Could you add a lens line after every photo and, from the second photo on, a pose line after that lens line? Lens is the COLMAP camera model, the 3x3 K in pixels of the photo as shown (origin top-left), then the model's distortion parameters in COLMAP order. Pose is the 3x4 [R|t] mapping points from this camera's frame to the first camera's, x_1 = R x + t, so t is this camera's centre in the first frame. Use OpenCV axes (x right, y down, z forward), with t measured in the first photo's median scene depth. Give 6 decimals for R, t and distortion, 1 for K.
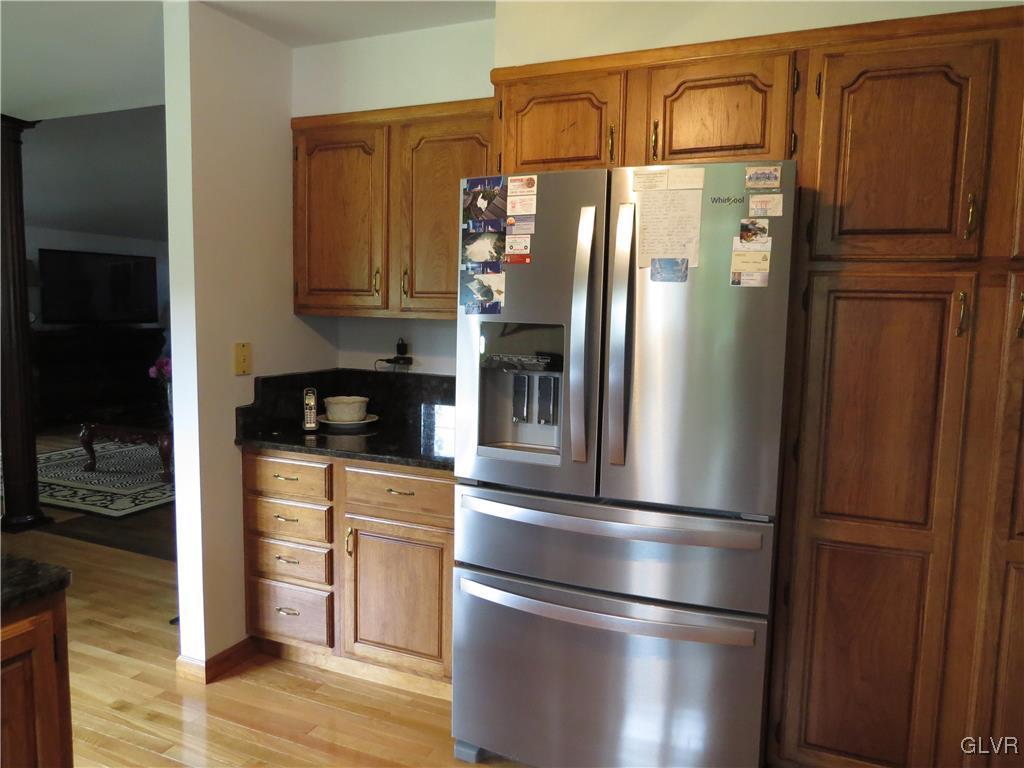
lens RADIAL K [[719.7, 0, 512.0], [0, 719.7, 384.0], [0, 0, 1]] dist [-0.024321, 0.001774]
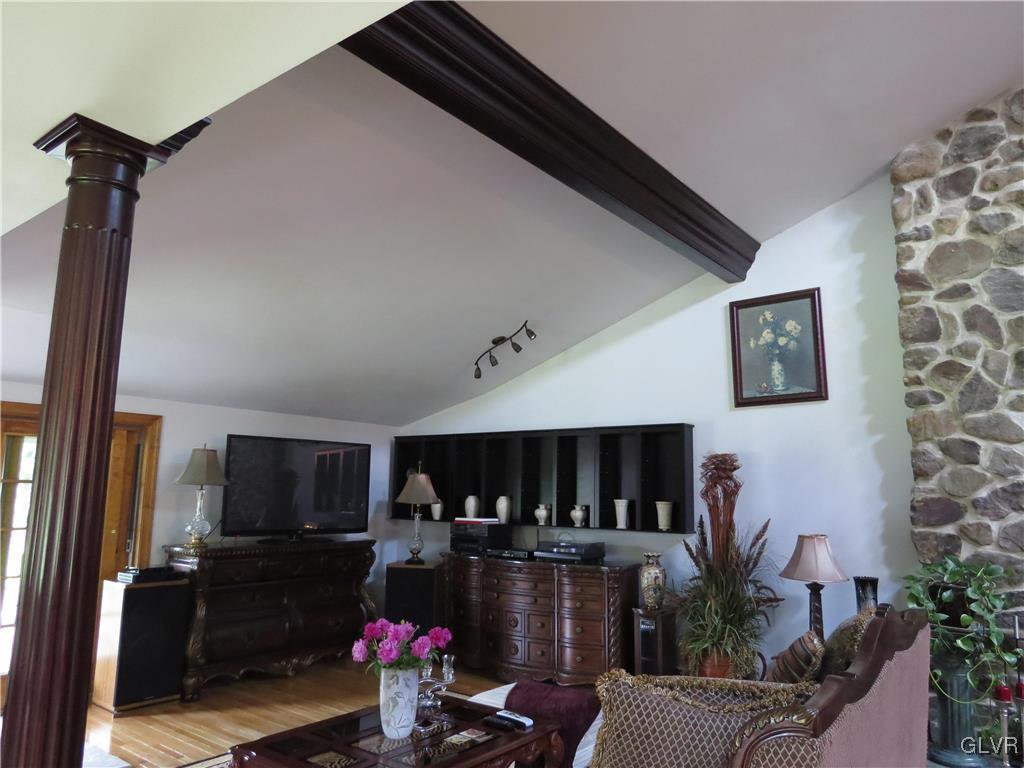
lens RADIAL K [[727.1, 0, 512.0], [0, 727.1, 384.0], [0, 0, 1]] dist [-0.023641, 0.001587]
pose [[0.967059, -0.039530, -0.251466, -0.300171], [-0.025299, 0.968052, -0.249468, -0.097077], [0.253294, 0.247612, 0.935163, 0.574988]]
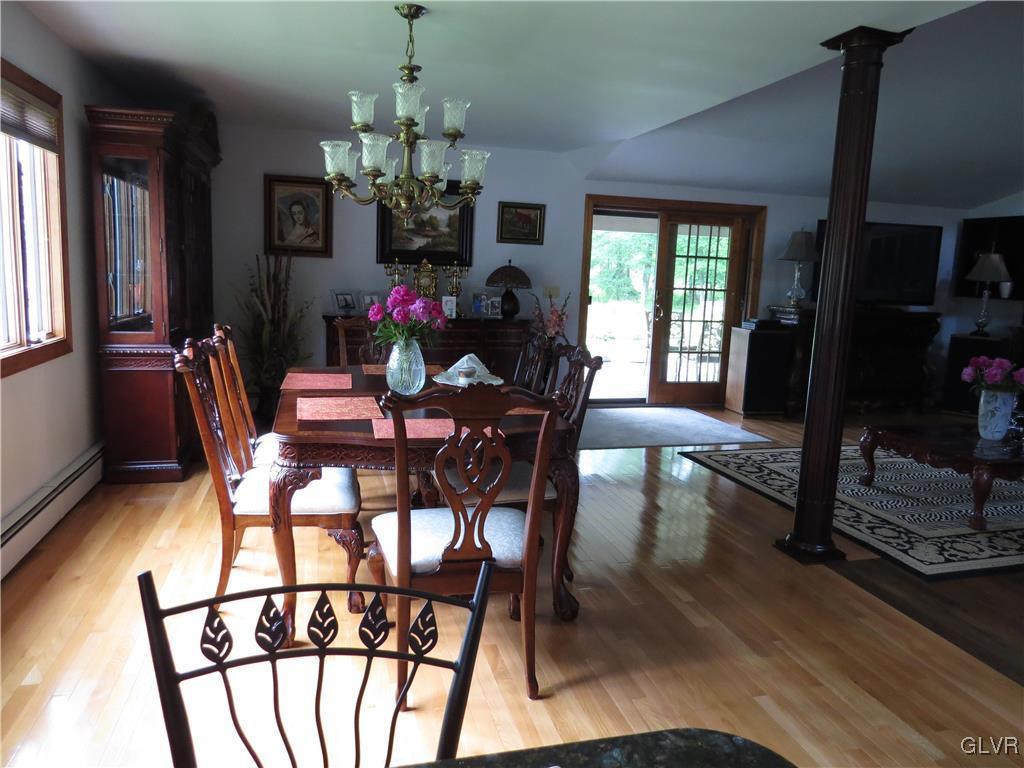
lens RADIAL K [[719.7, 0, 512.0], [0, 719.7, 384.0], [0, 0, 1]] dist [-0.024321, 0.001774]
pose [[0.611240, 0.128616, -0.780925, -0.257696], [-0.105993, 0.991122, 0.080273, -0.019643], [0.784316, 0.033706, 0.619445, 0.202355]]
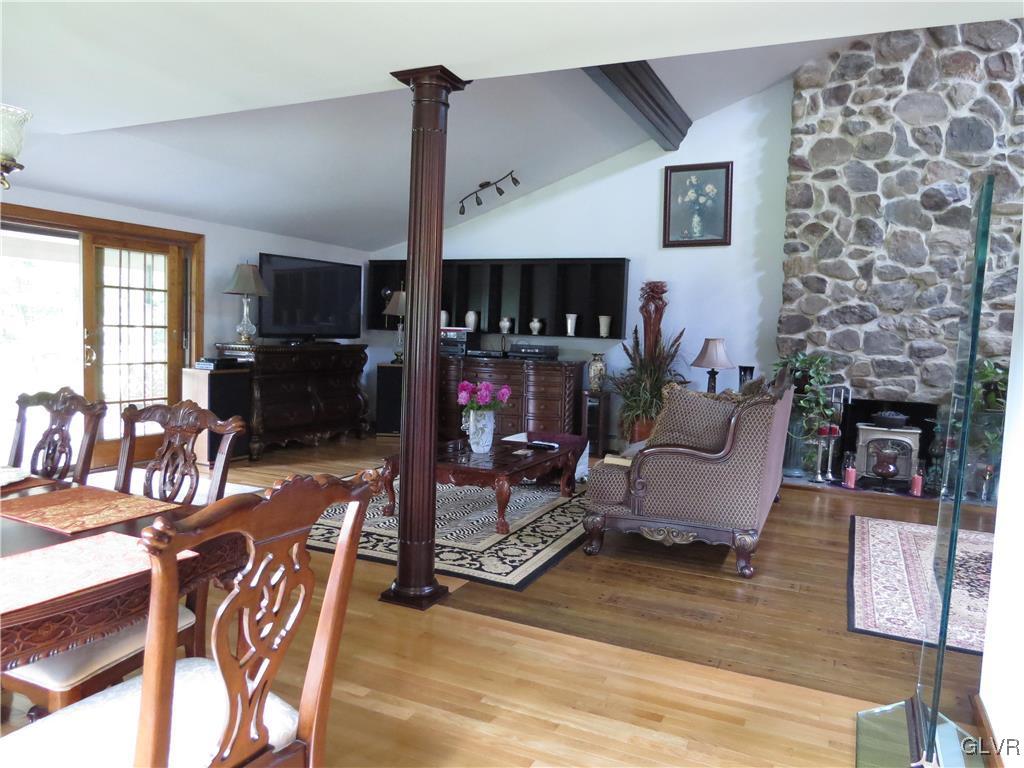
lens RADIAL K [[727.1, 0, 512.0], [0, 727.1, 384.0], [0, 0, 1]] dist [-0.023641, 0.001587]
pose [[0.998960, 0.020946, -0.040489, -0.506122], [-0.022089, 0.999364, -0.027983, -0.013024], [0.039877, 0.028849, 0.998788, 0.185232]]
